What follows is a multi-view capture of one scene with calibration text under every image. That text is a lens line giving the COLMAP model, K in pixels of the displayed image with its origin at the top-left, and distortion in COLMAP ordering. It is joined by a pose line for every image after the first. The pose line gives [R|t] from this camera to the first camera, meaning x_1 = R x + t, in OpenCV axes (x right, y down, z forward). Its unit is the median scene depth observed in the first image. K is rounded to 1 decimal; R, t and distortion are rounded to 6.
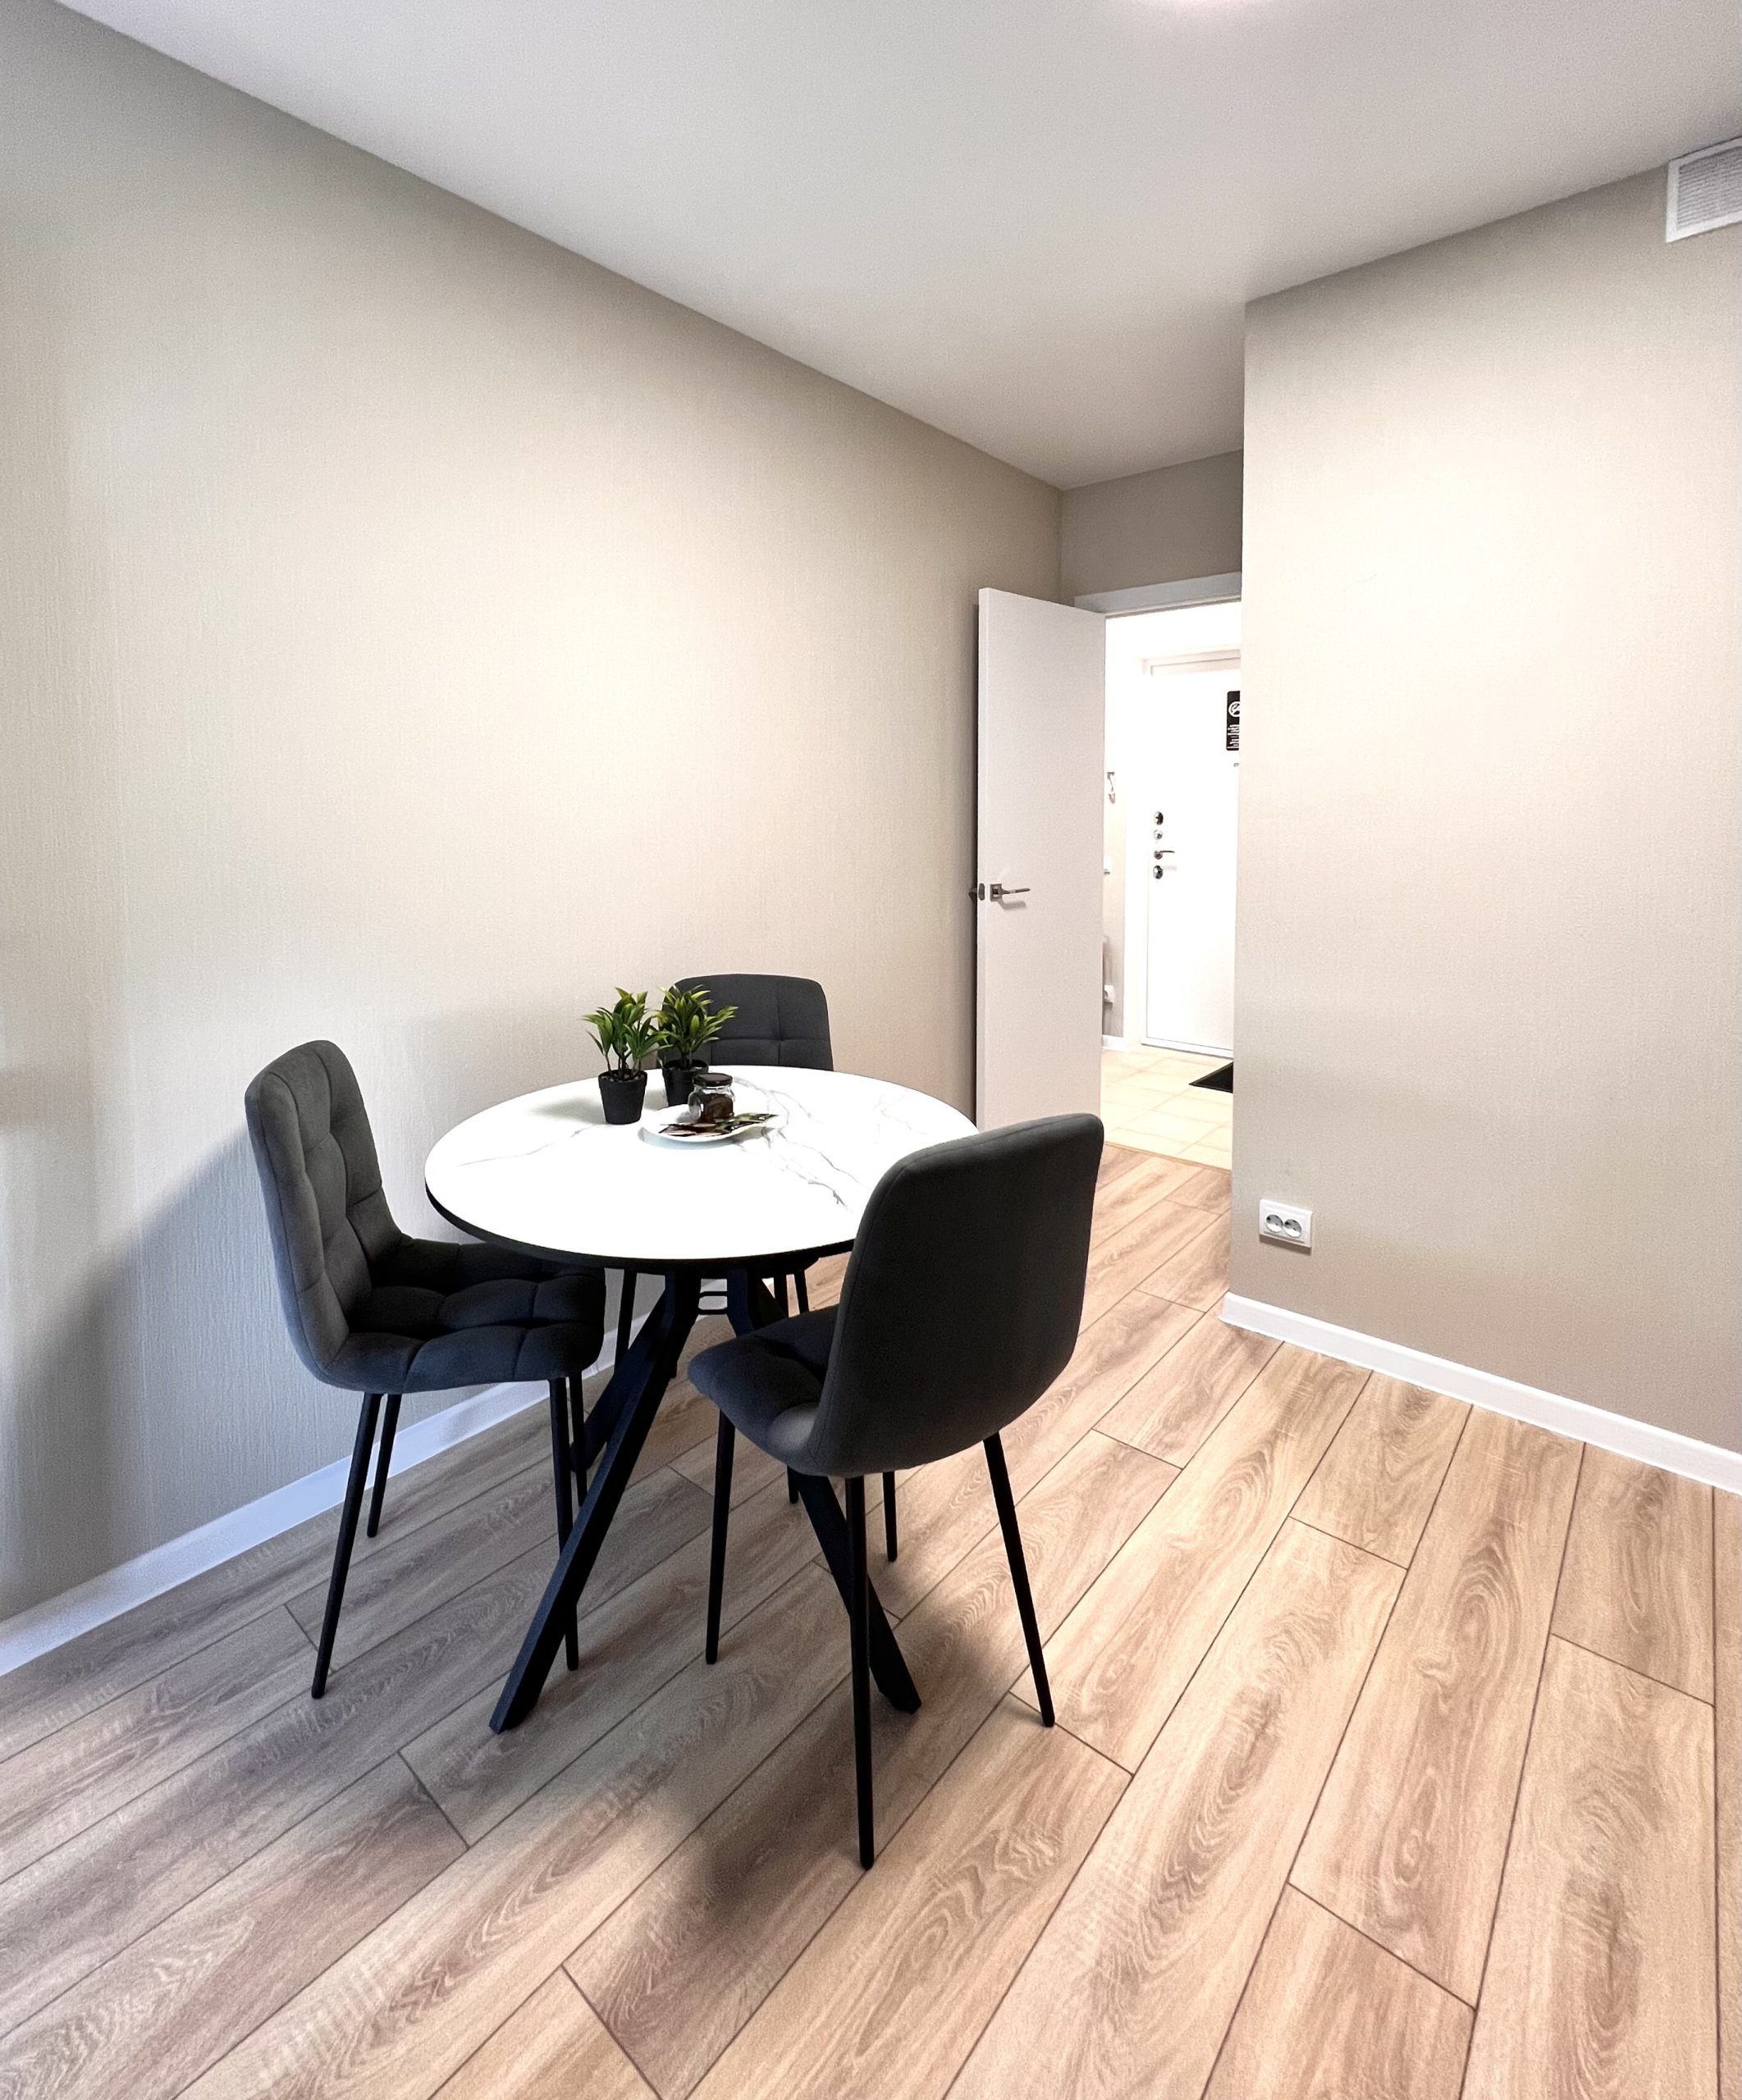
lens RADIAL K [[996.6, 0, 858.8], [0, 996.6, 1028.3], [0, 0, 1]] dist [0.012512, -0.000295]
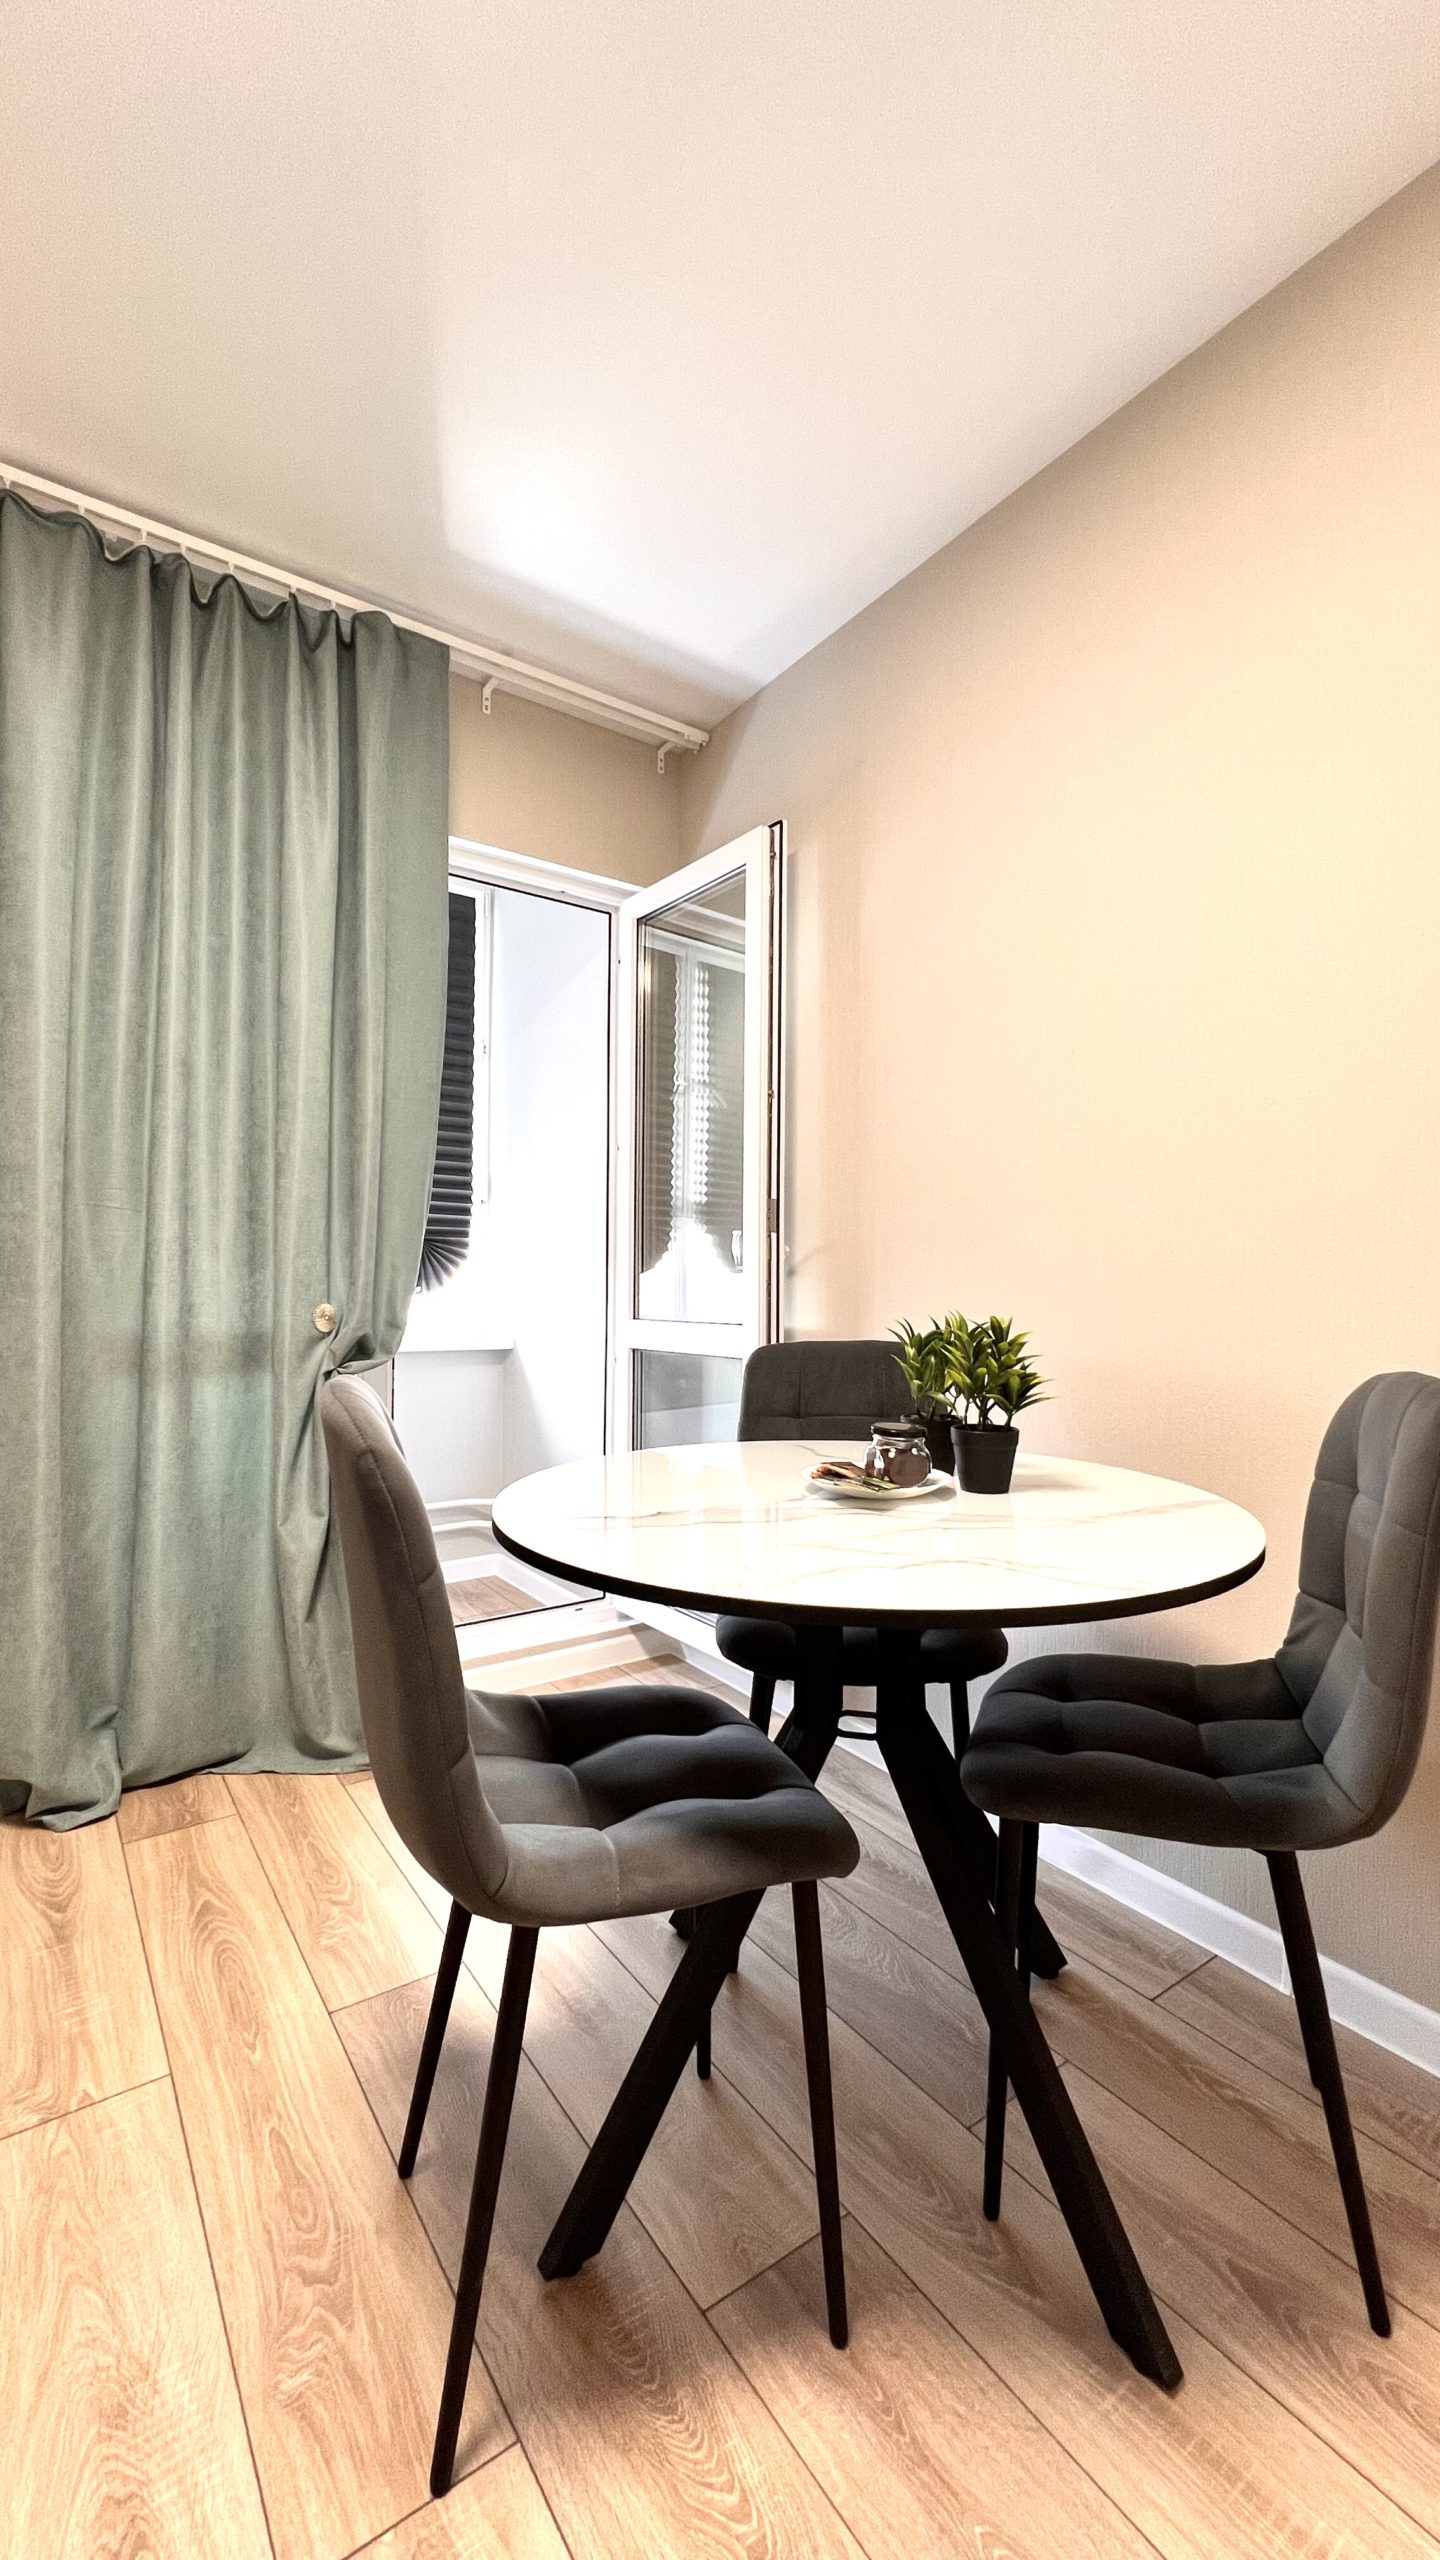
lens RADIAL K [[1022.3, 0, 711.6], [0, 1022.3, 1276.1], [0, 0, 1]] dist [-0.002962, 0.000627]
pose [[-0.268607, -0.025200, -0.962920, 0.879962], [-0.218617, 0.975166, 0.035463, -0.082448], [0.938113, 0.220037, -0.267446, 1.355210]]
